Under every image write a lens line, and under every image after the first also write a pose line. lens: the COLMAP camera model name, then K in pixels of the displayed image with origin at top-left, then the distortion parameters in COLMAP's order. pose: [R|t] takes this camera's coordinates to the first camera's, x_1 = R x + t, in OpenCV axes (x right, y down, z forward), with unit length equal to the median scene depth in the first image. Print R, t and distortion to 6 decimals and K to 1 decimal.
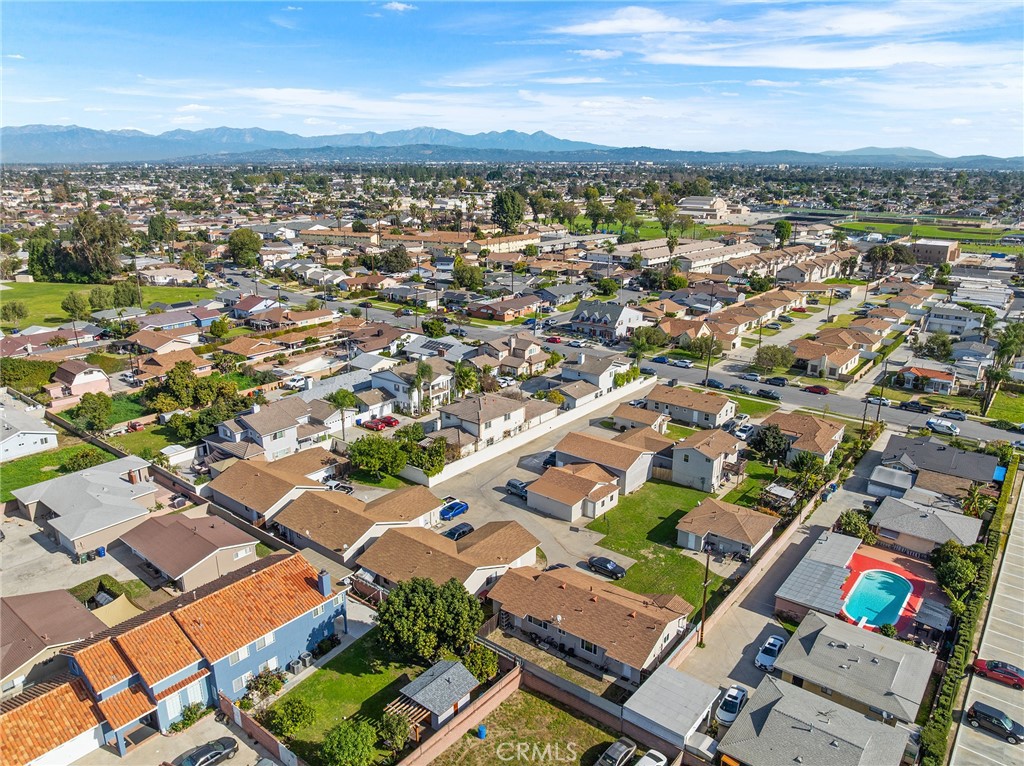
lens RADIAL K [[720.4, 0, 518.3], [0, 720.4, 378.0], [0, 0, 1]] dist [-0.044057, 0.011899]
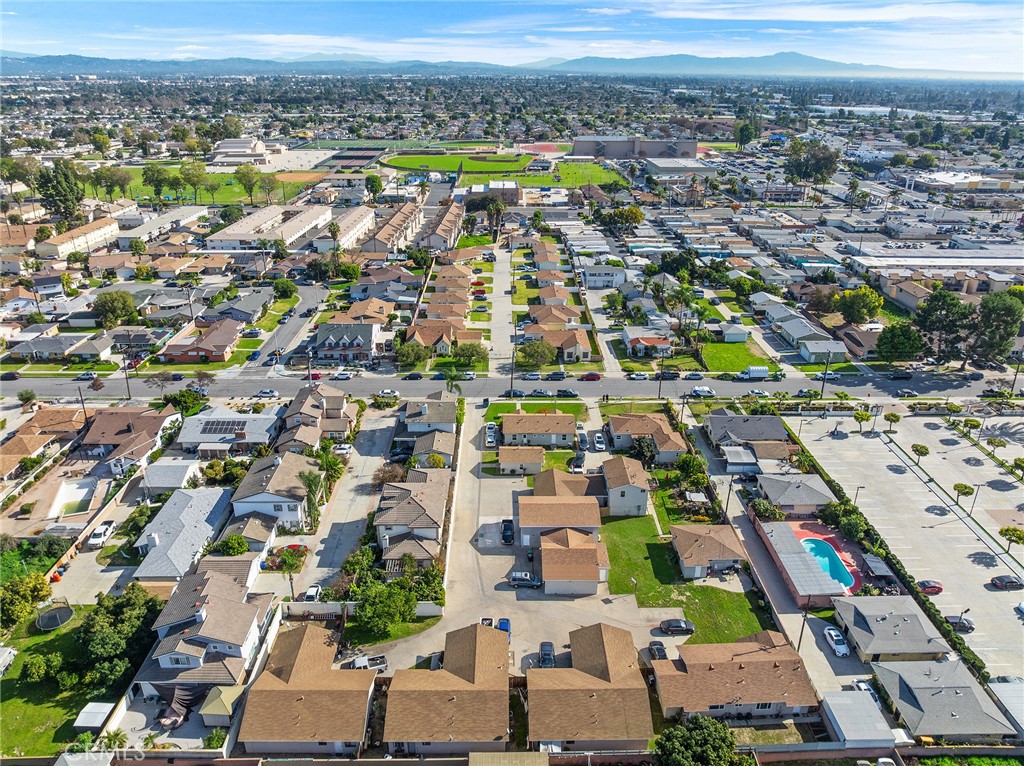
lens RADIAL K [[720.4, 0, 520.0], [0, 720.4, 387.3], [0, 0, 1]] dist [-0.044057, 0.011899]
pose [[0.773543, -0.252131, 0.581430, -0.489556], [0.177502, 0.966928, 0.183147, -0.276815], [-0.608378, -0.038467, 0.792714, 0.190576]]
